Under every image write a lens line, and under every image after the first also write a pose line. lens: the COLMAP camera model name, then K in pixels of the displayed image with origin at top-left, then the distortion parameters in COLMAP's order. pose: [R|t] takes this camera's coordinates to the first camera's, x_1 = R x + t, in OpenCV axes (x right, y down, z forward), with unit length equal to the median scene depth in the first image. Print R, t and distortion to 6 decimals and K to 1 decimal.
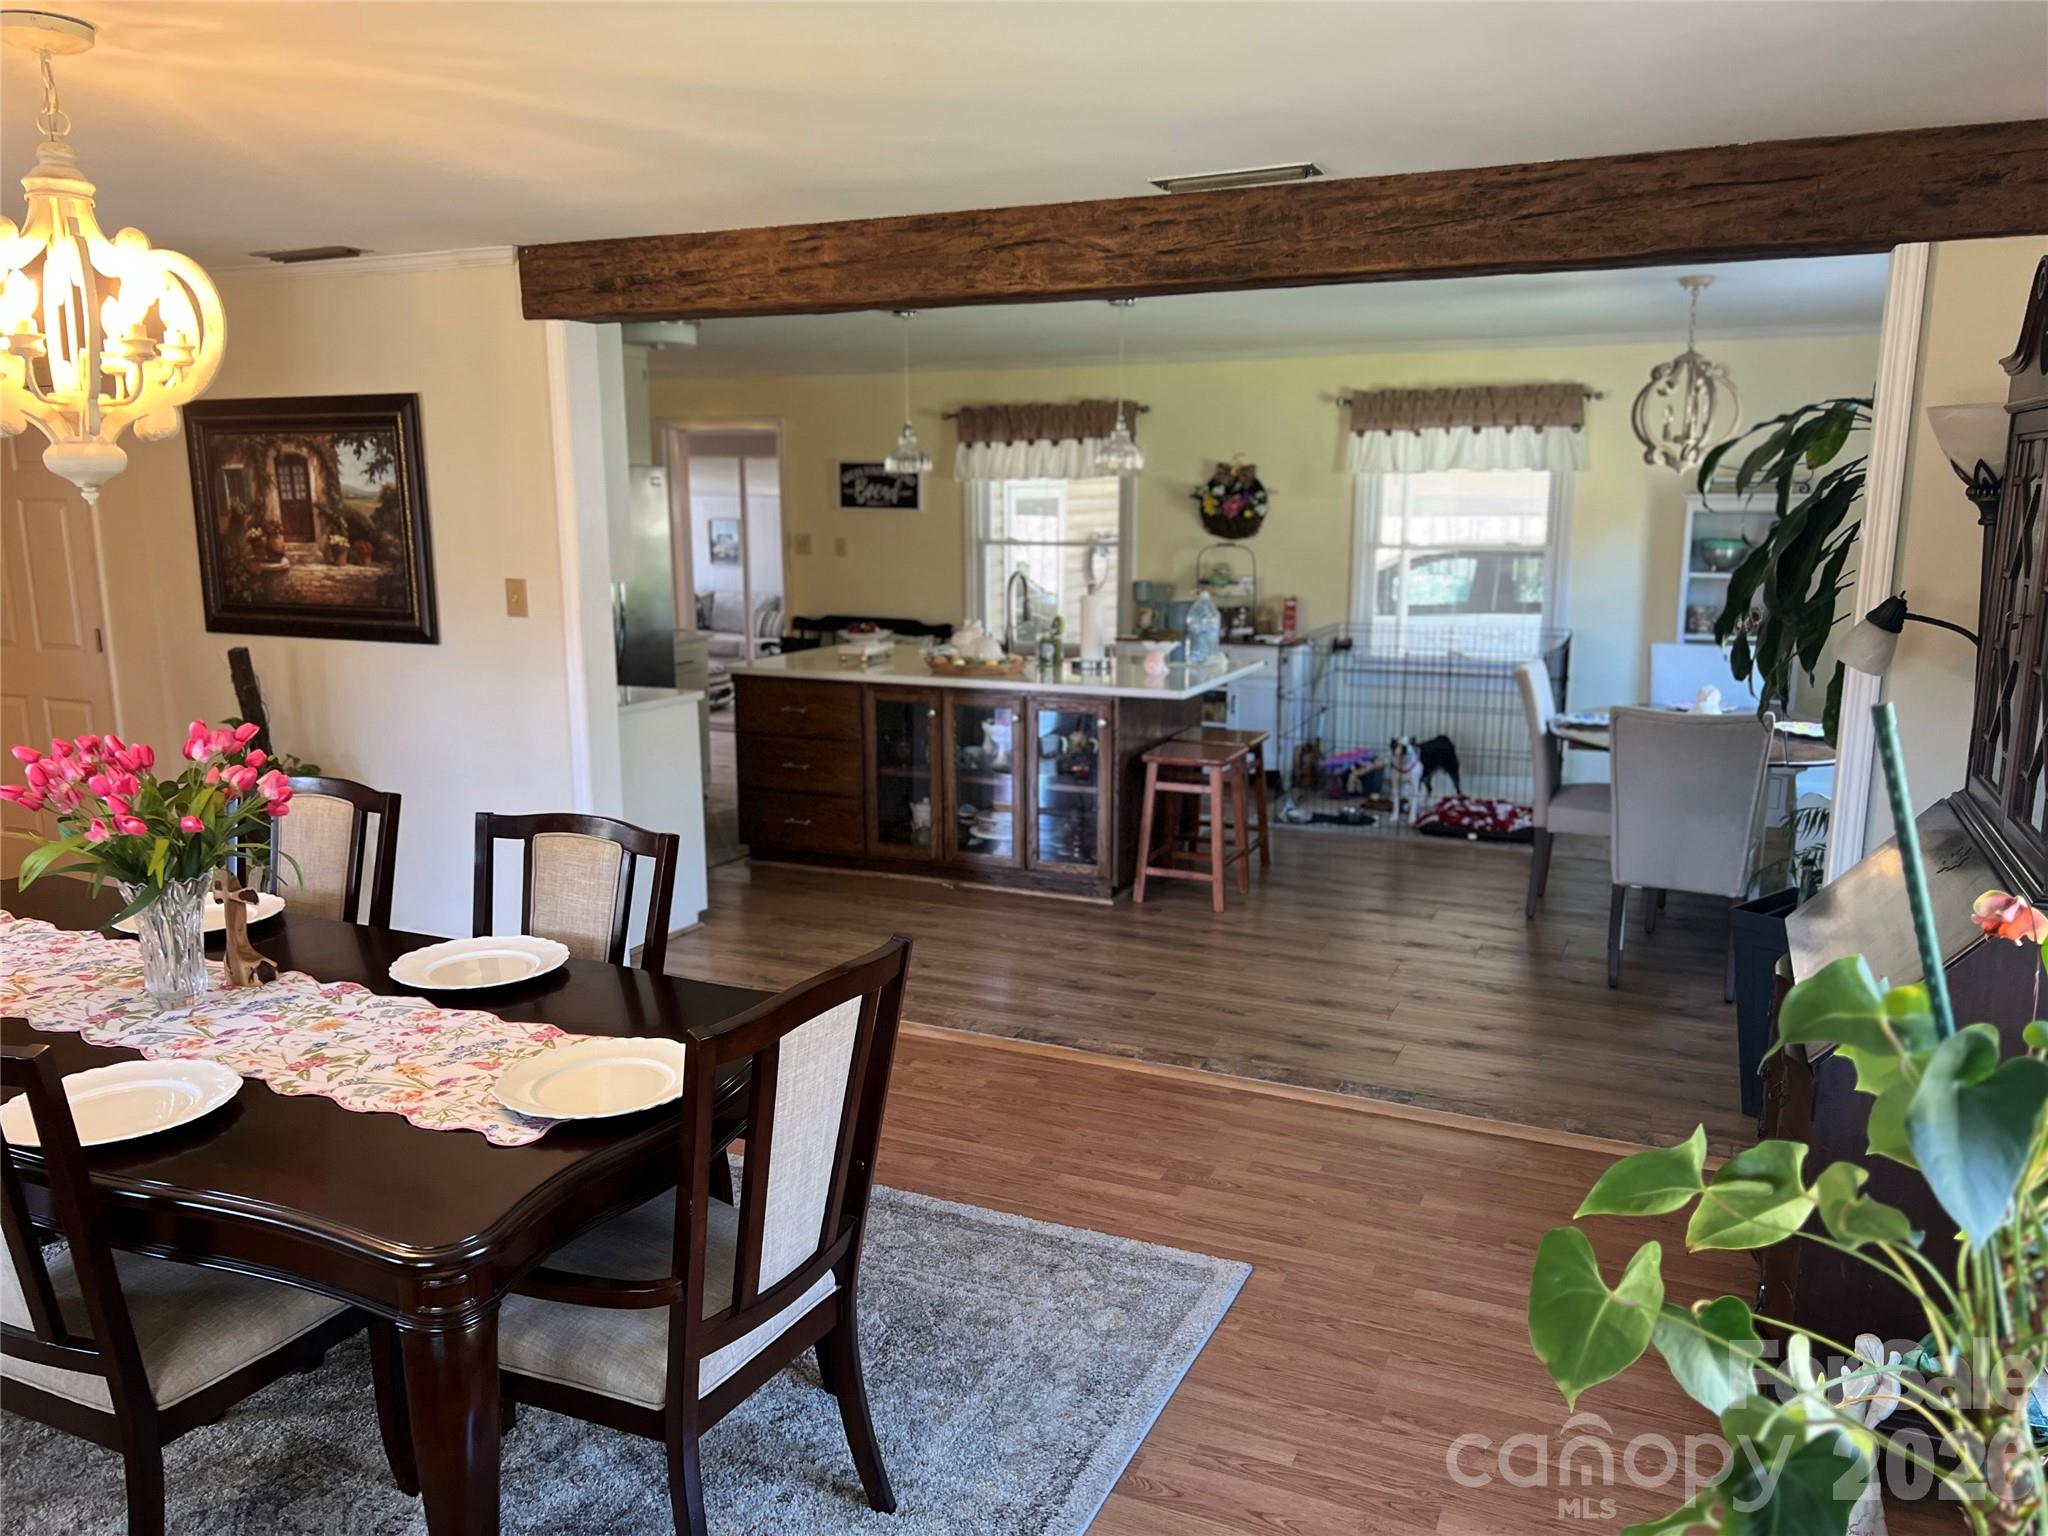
lens RADIAL K [[1525.5, 0, 1022.0], [0, 1525.5, 792.8], [0, 0, 1]] dist [0.068095, -0.098481]
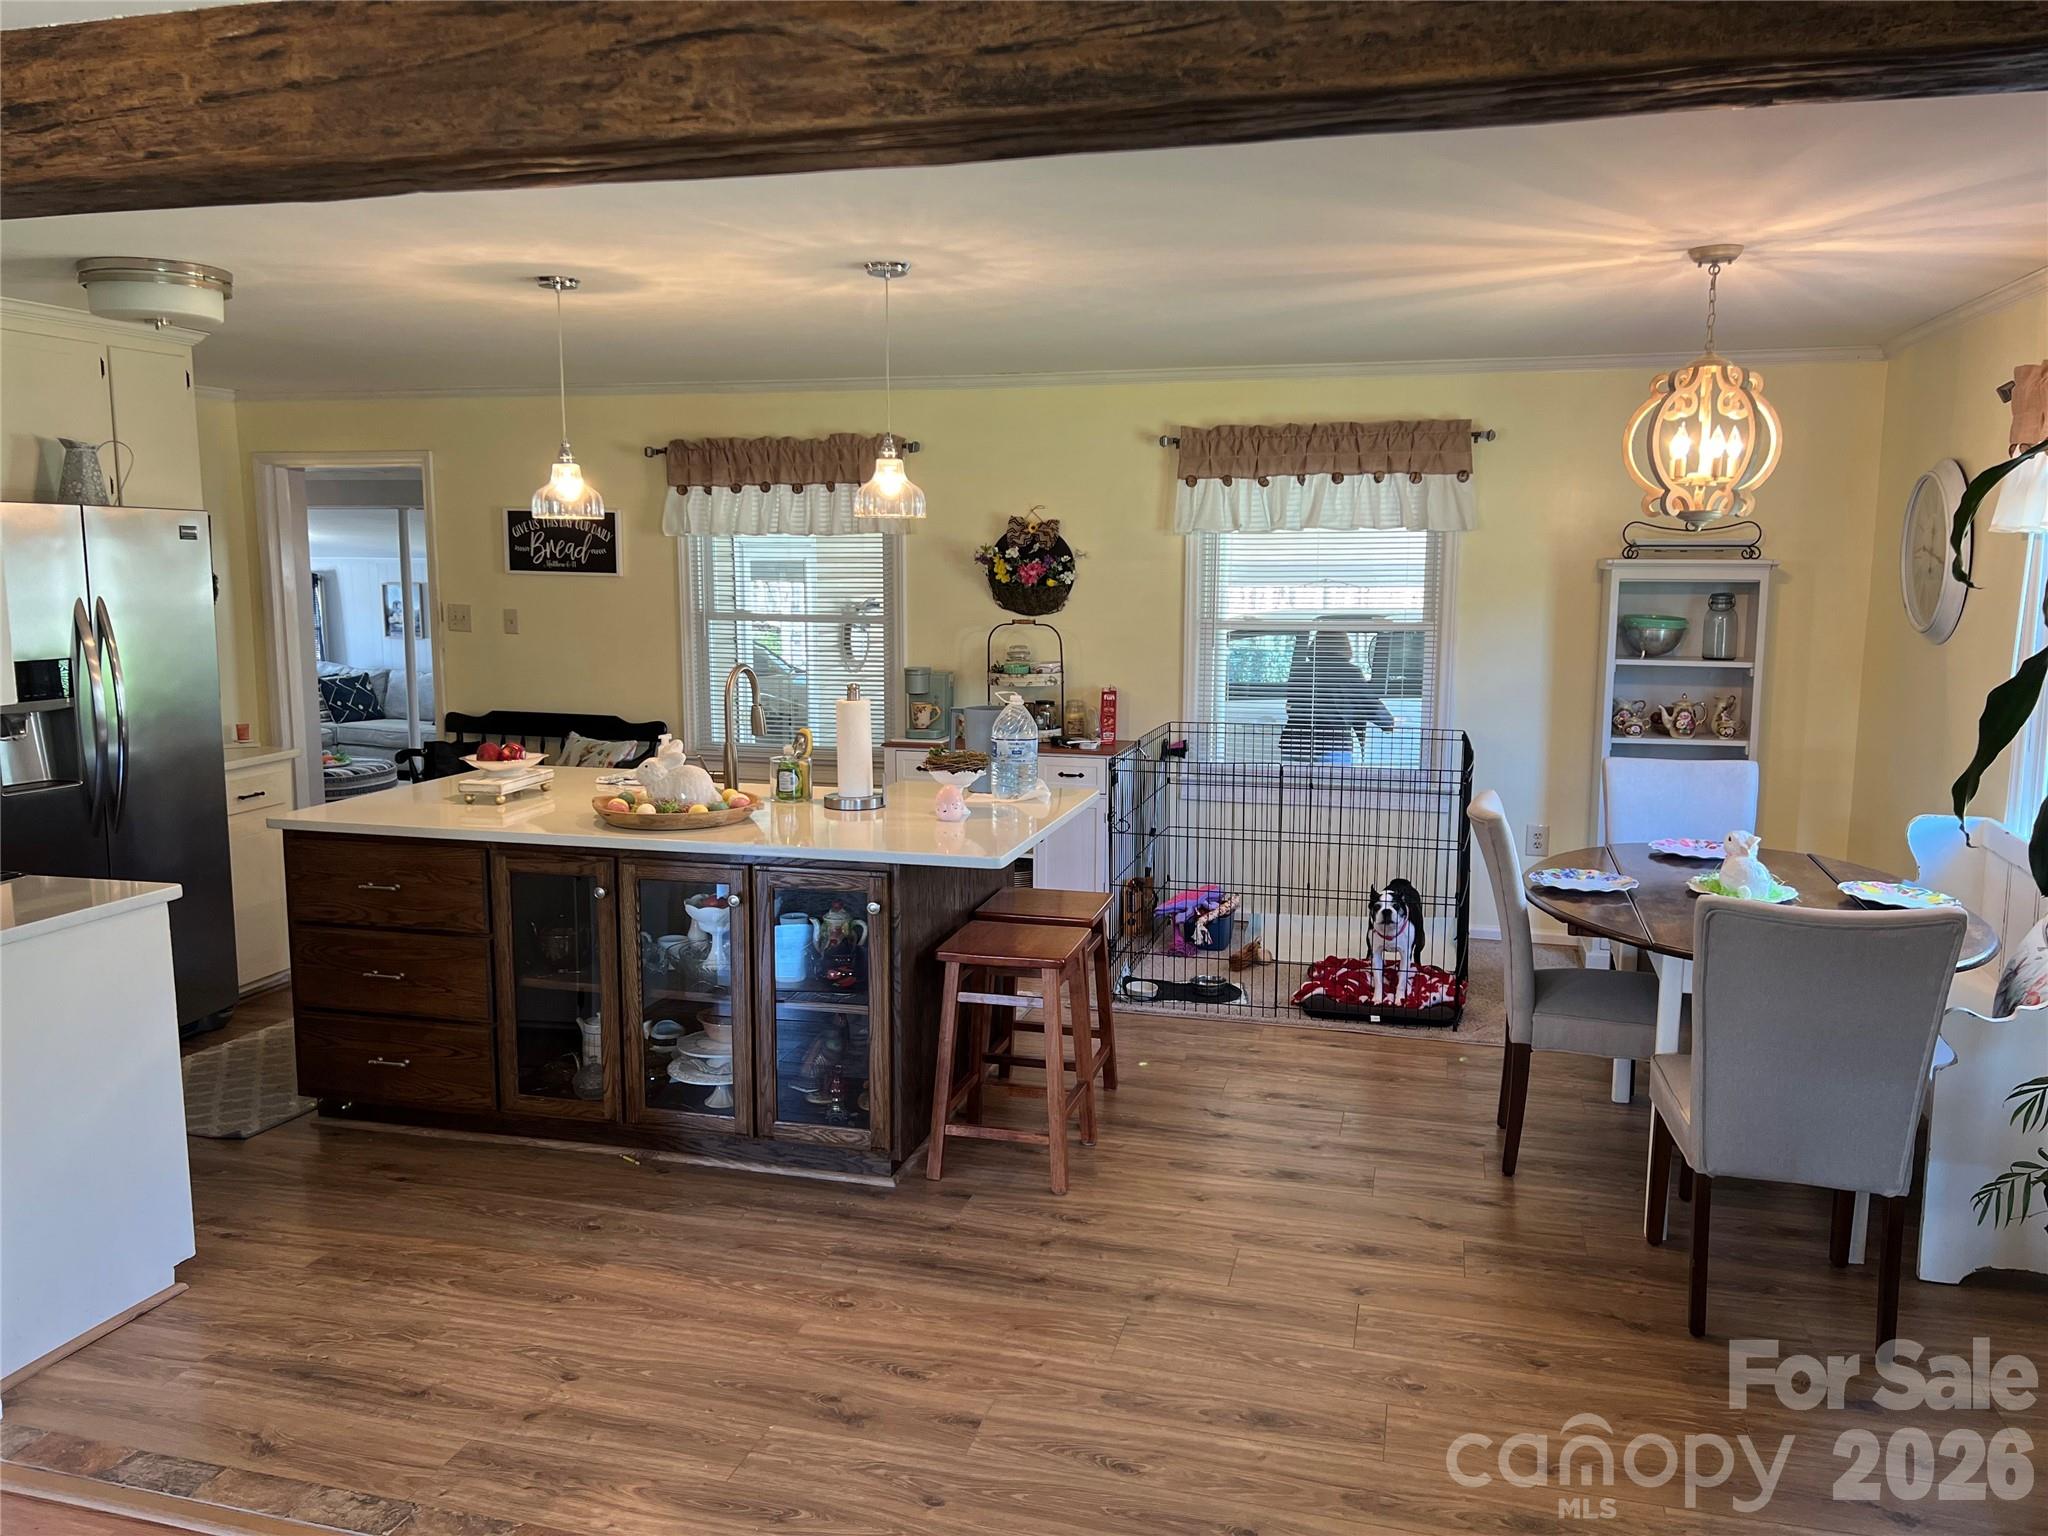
lens RADIAL K [[1520.5, 0, 1034.1], [0, 1520.5, 763.2], [0, 0, 1]] dist [0.092604, -0.101983]
pose [[0.986066, -0.017060, 0.165480, 0.013438], [0.026888, 0.997993, -0.057333, -0.062512], [-0.164170, 0.060984, 0.984545, 0.330042]]
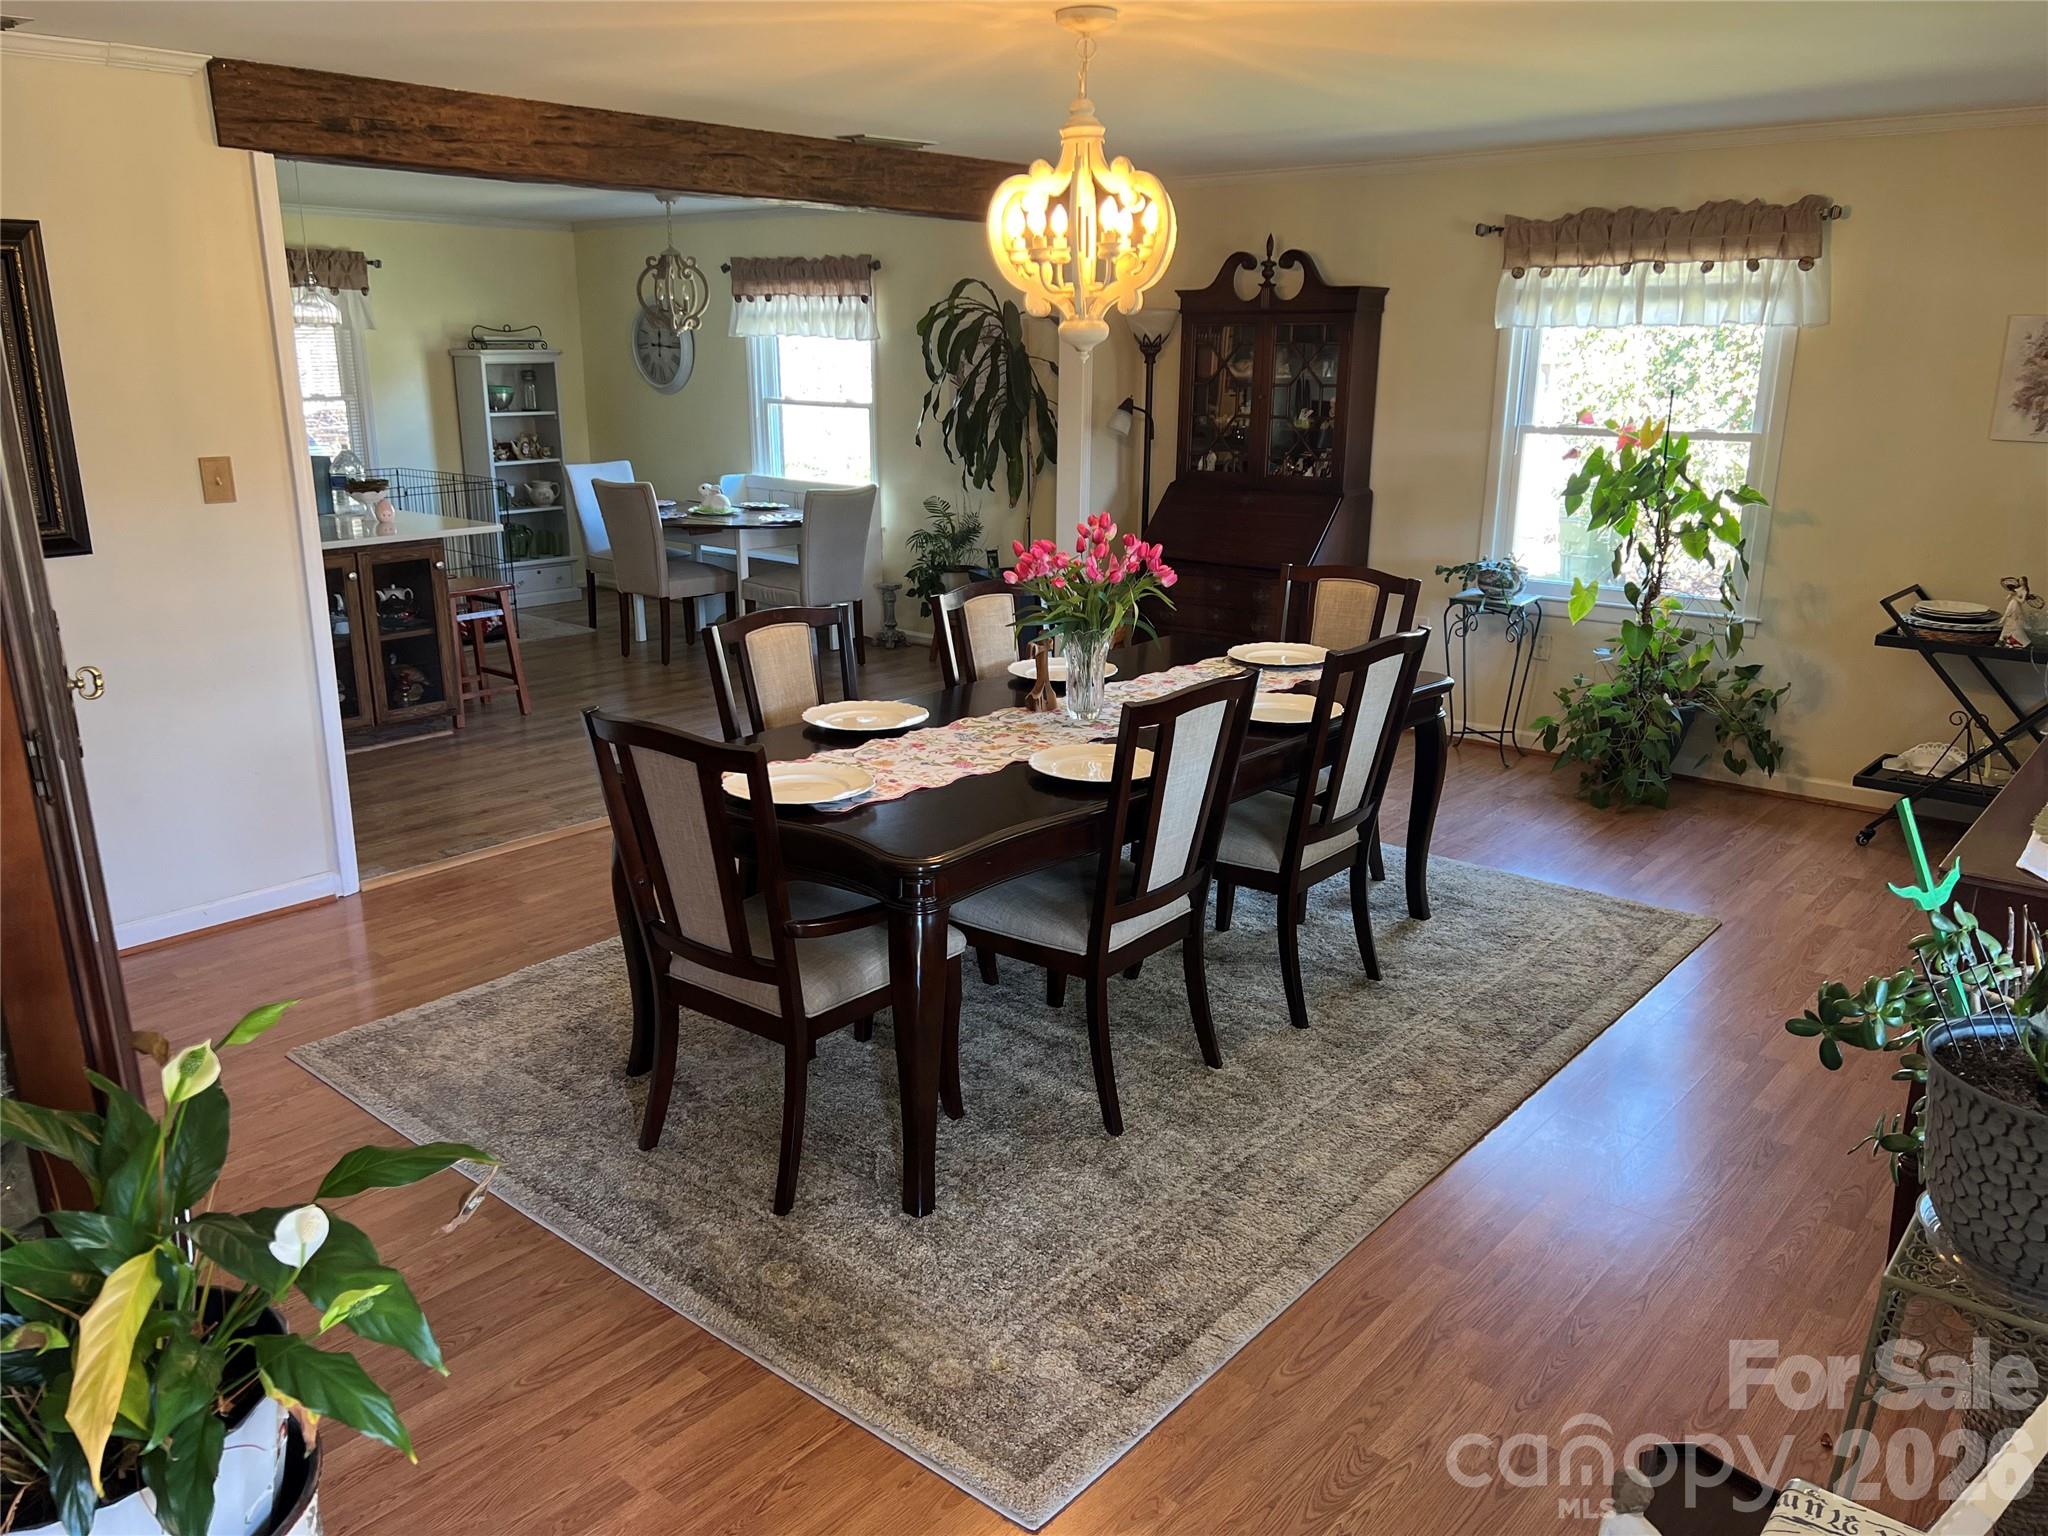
lens RADIAL K [[1553.0, 0, 994.1], [0, 1553.0, 809.9], [0, 0, 1]] dist [0.007948, 0.001393]
pose [[0.282066, -0.276247, 0.918763, -0.835437], [0.186018, 0.955223, 0.230101, -0.056326], [-0.941189, 0.106003, 0.320823, 0.270425]]
